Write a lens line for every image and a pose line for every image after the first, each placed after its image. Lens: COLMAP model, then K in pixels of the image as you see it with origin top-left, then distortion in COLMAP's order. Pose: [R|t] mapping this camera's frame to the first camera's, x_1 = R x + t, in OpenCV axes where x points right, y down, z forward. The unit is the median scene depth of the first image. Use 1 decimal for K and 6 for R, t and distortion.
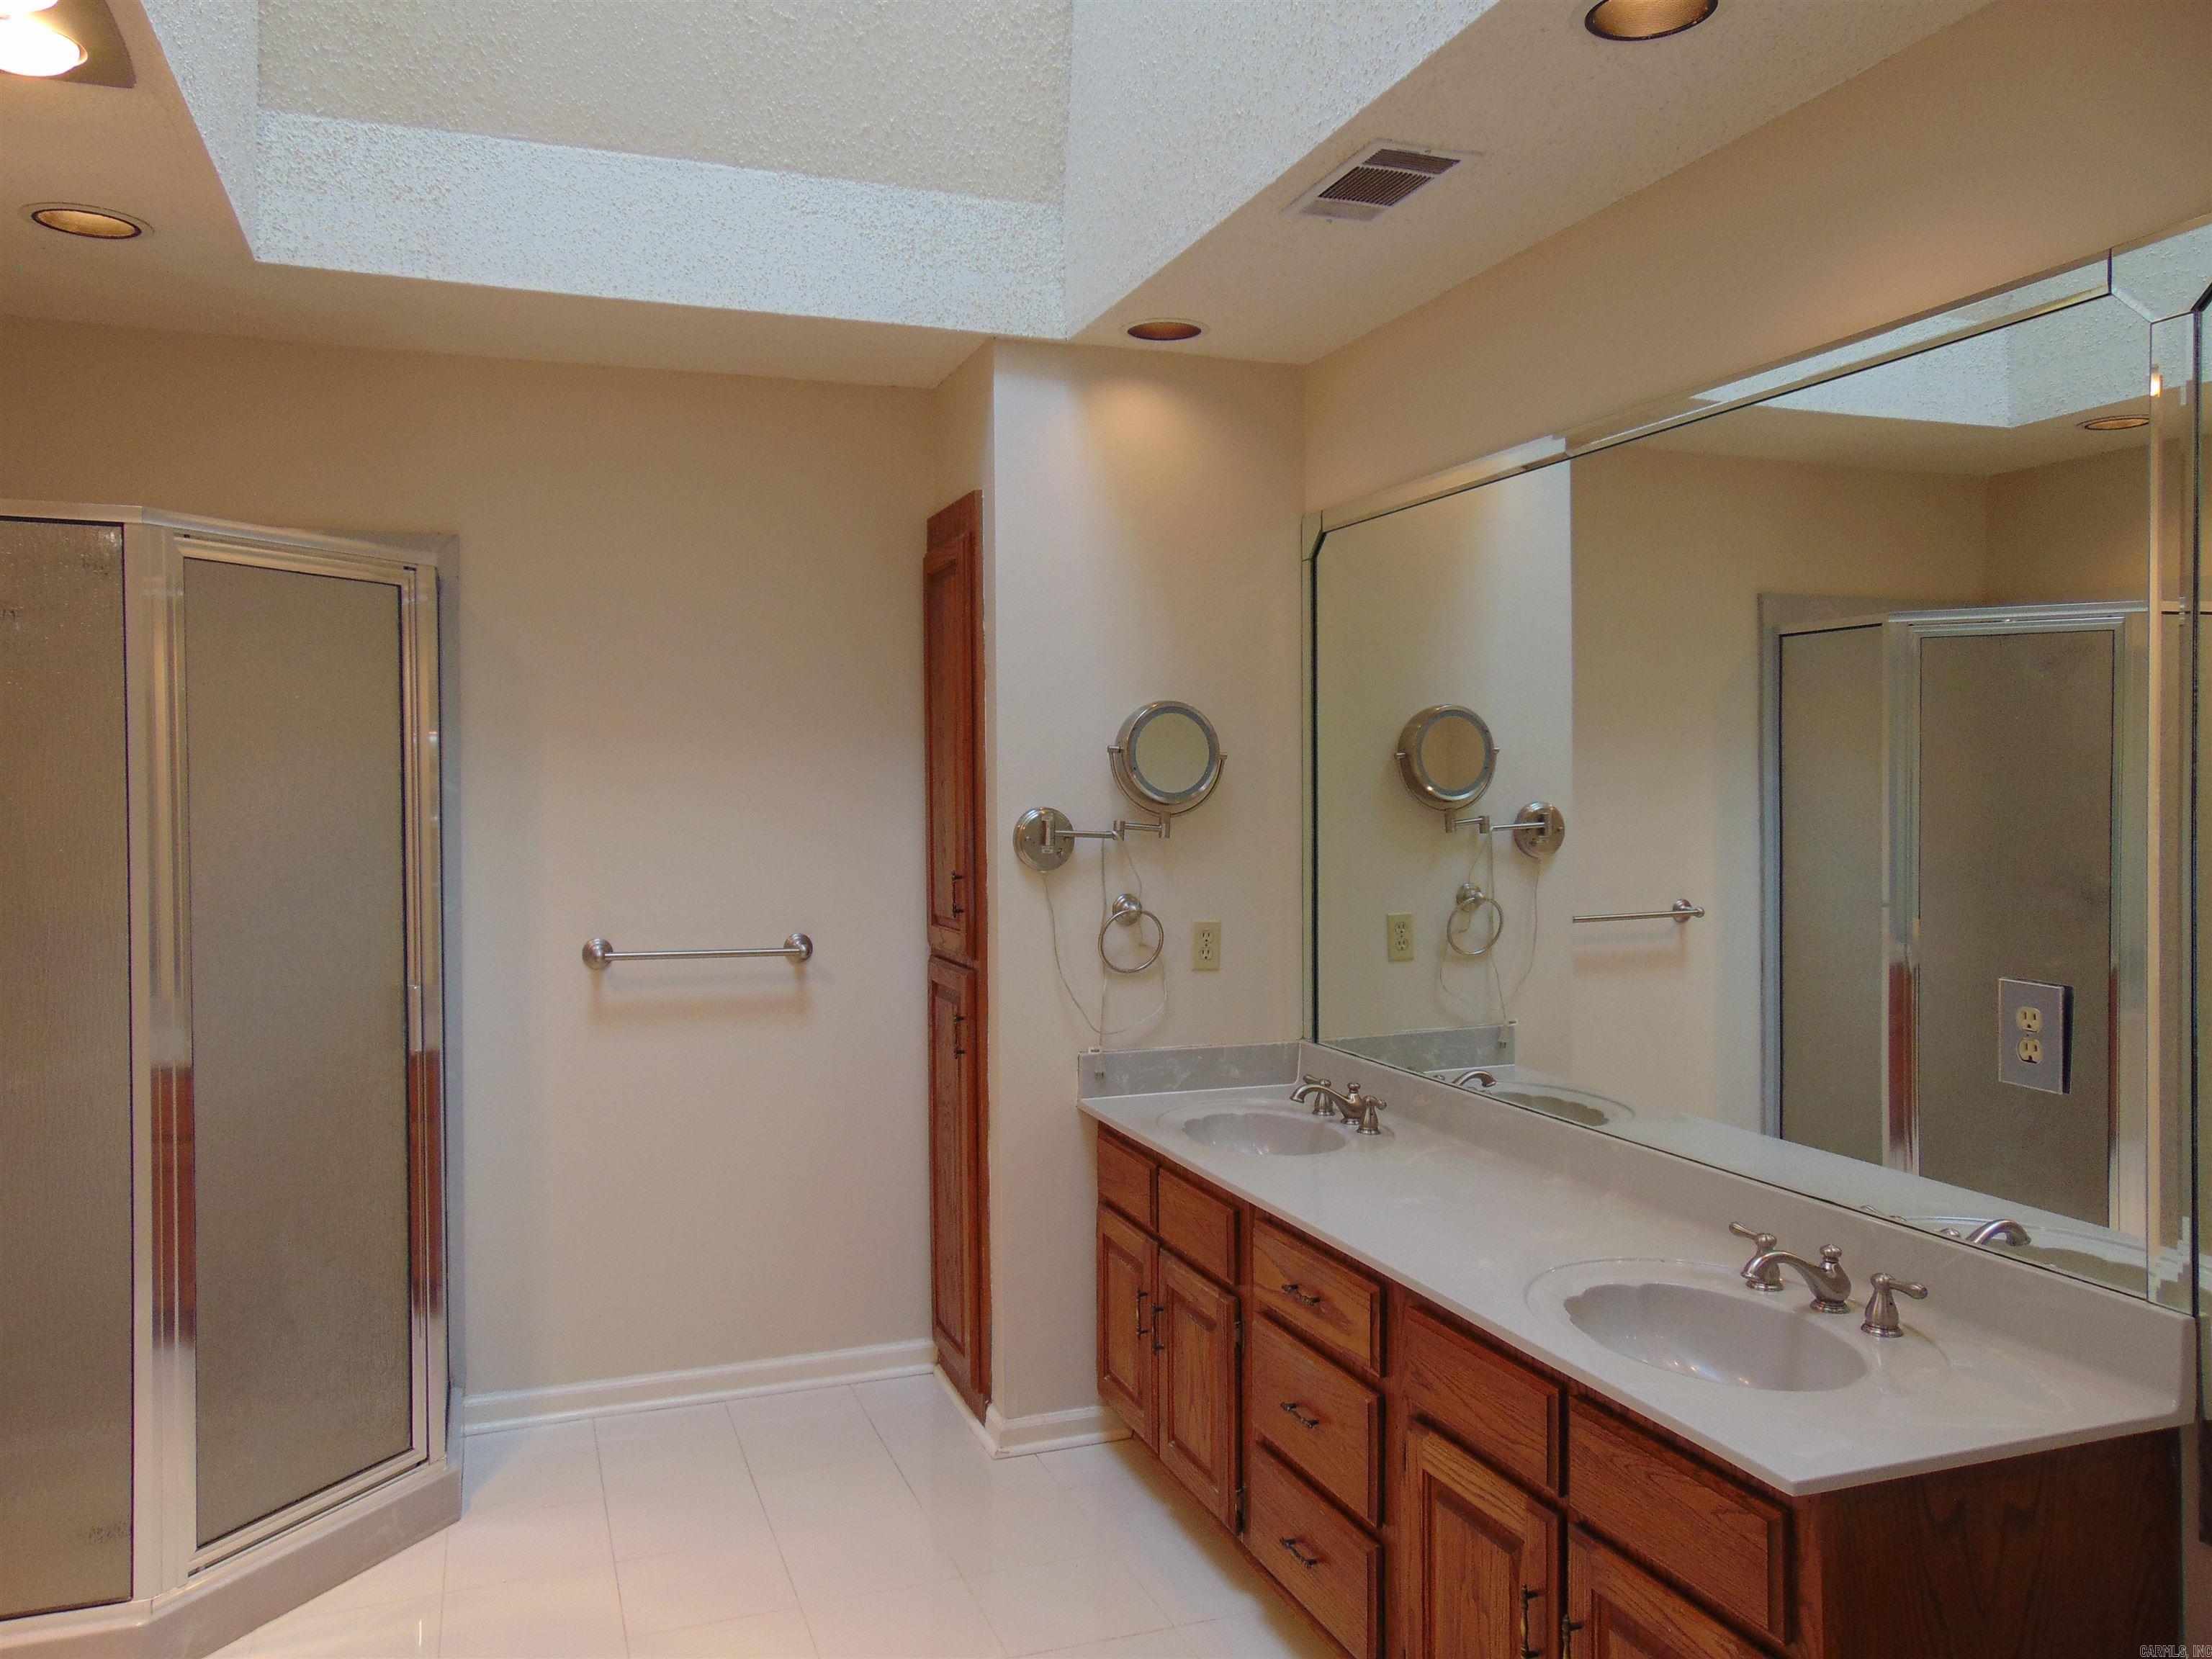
lens RADIAL K [[1663.2, 0, 1108.3], [0, 1663.2, 825.6], [0, 0, 1]] dist [-0.029063, 0.060391]
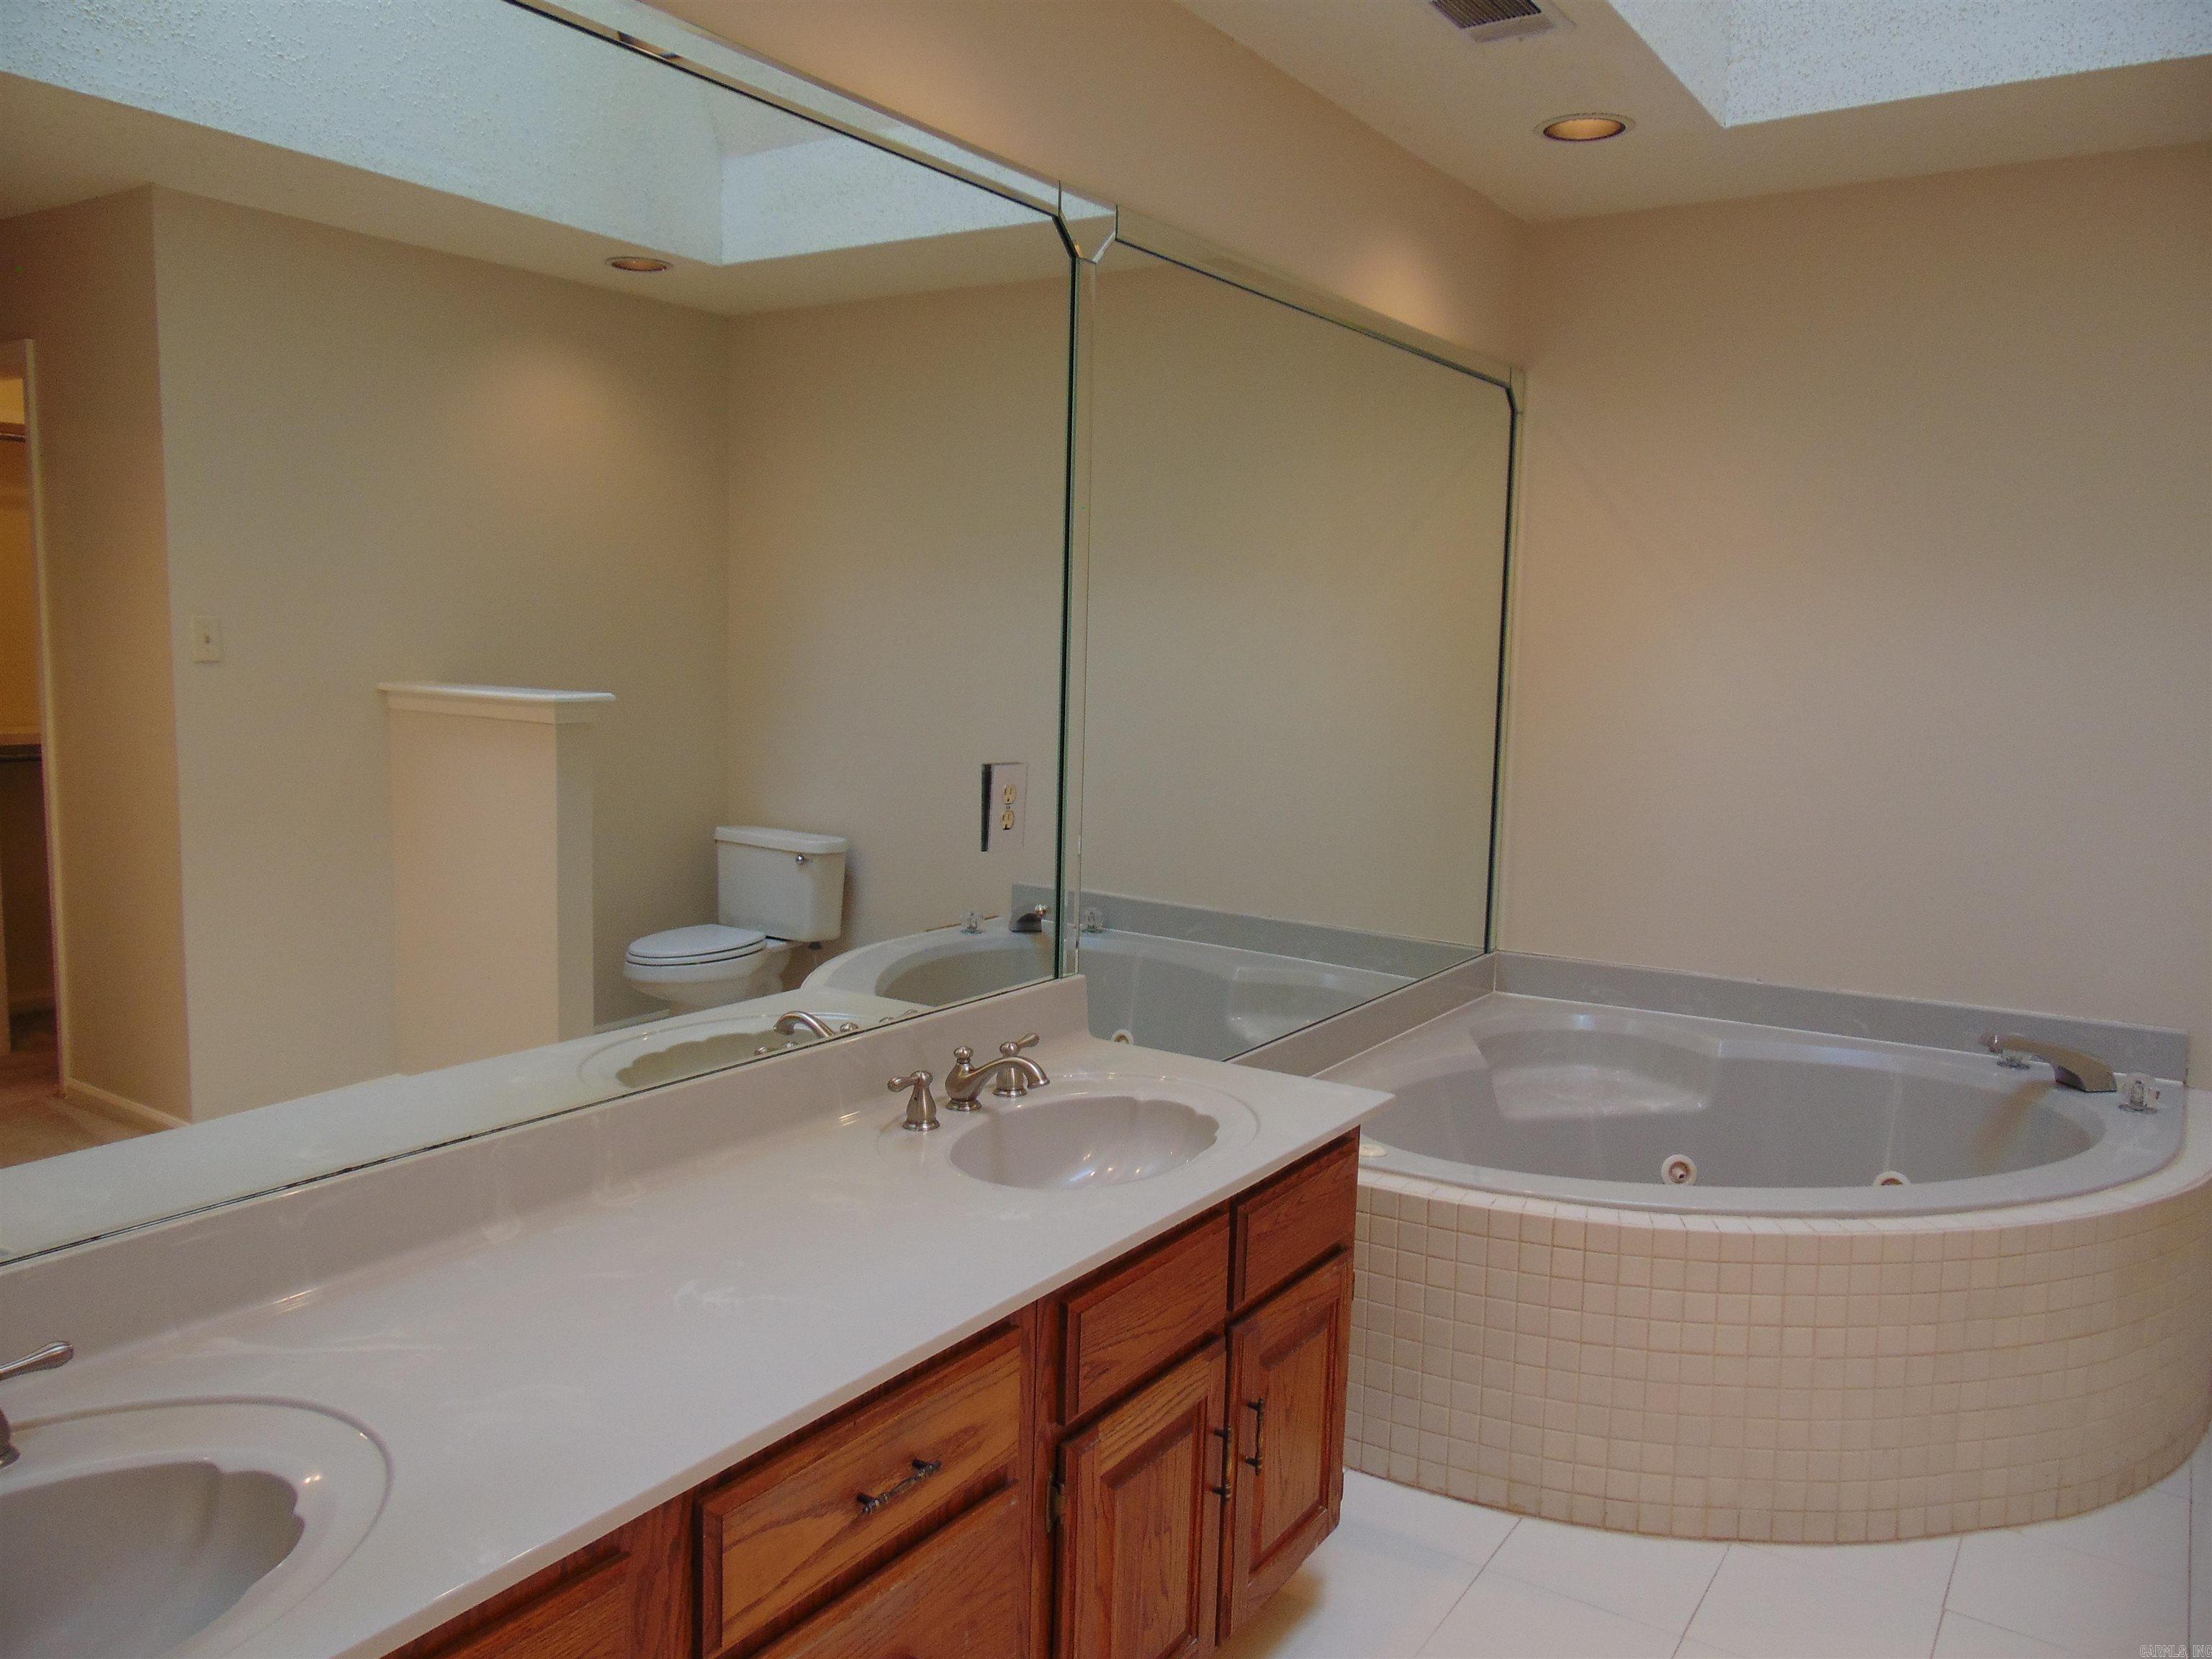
lens RADIAL K [[1663.2, 0, 1107.7], [0, 1663.2, 834.7], [0, 0, 1]] dist [-0.029063, 0.060391]
pose [[-0.605455, -0.097706, 0.789859, -0.407098], [-0.009800, 0.993276, 0.115357, 0.001799], [-0.795819, 0.062103, -0.602341, 1.496305]]
